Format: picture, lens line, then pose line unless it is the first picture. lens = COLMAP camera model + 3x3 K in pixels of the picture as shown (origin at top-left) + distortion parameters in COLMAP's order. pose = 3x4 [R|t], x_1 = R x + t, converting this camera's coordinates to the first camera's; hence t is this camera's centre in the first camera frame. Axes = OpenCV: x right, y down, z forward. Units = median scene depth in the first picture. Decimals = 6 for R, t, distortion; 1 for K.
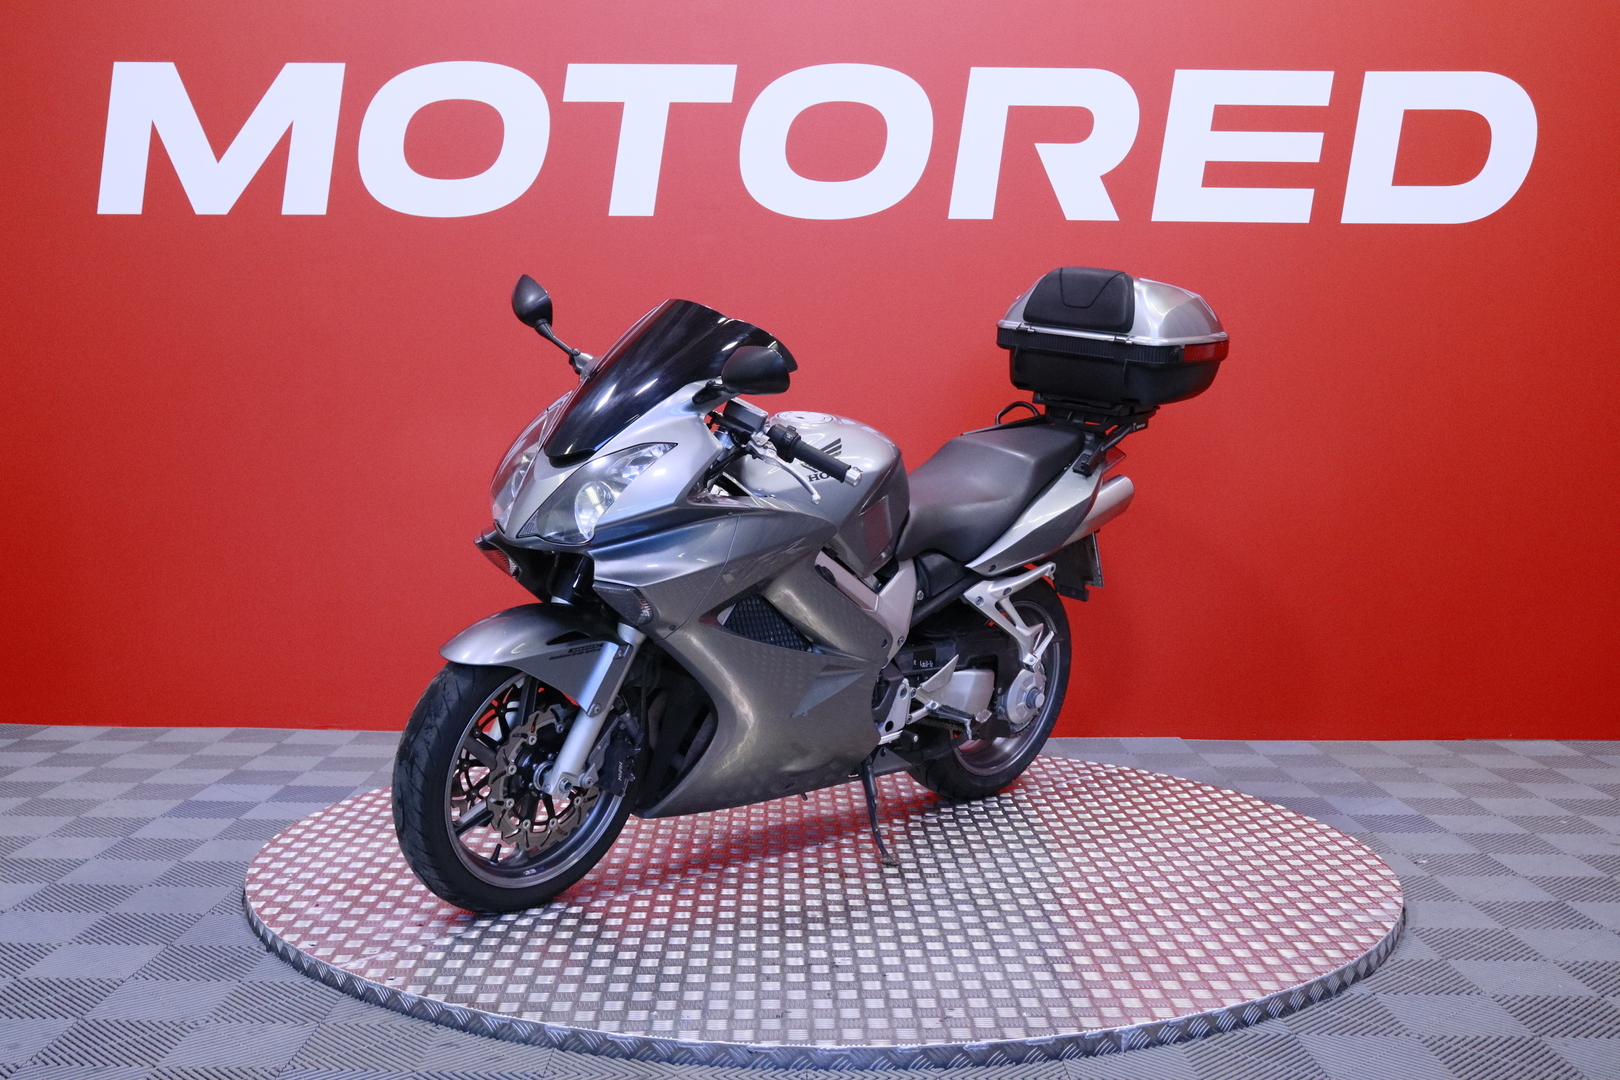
lens RADIAL K [[1808.7, 0, 811.3], [0, 1808.7, 534.8], [0, 0, 1]] dist [-0.014621, 0.000000]
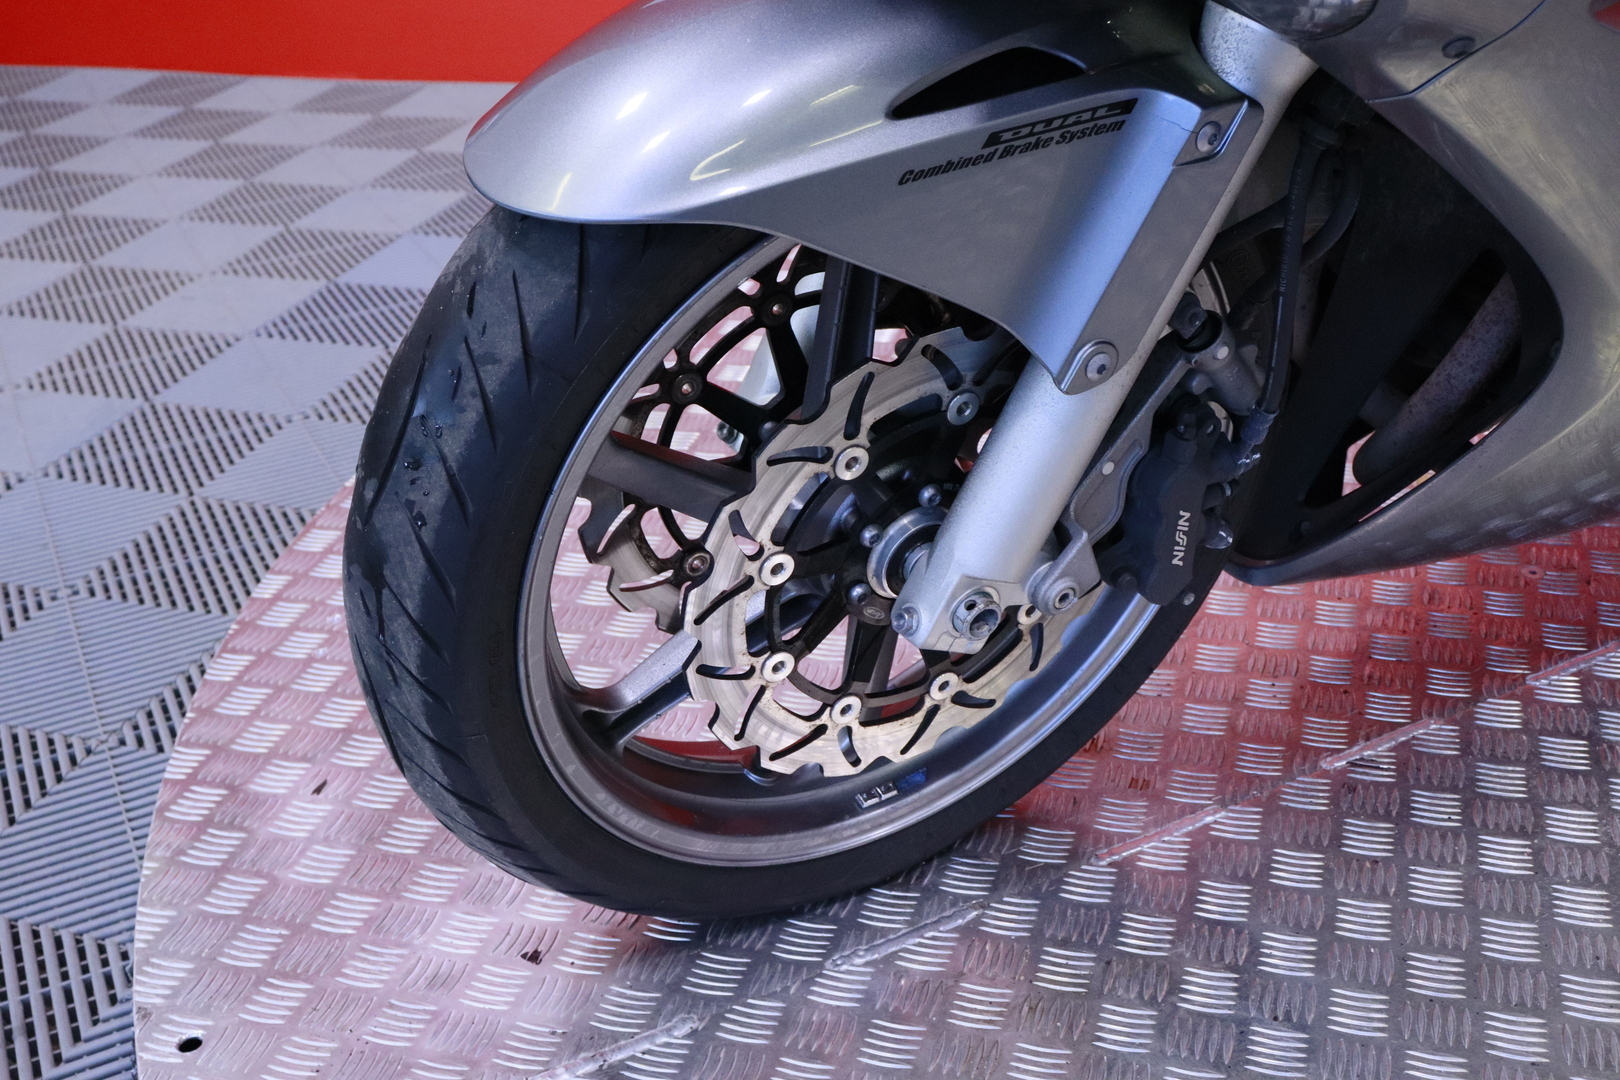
lens RADIAL K [[1876.8, 0, 812.1], [0, 1876.8, 538.2], [0, 0, 1]] dist [0.011907, 0.000000]
pose [[0.951916, 0.101293, -0.289129, -0.077741], [0.030351, 0.907934, 0.418012, 0.007638], [0.304852, -0.406688, 0.861203, 0.745559]]
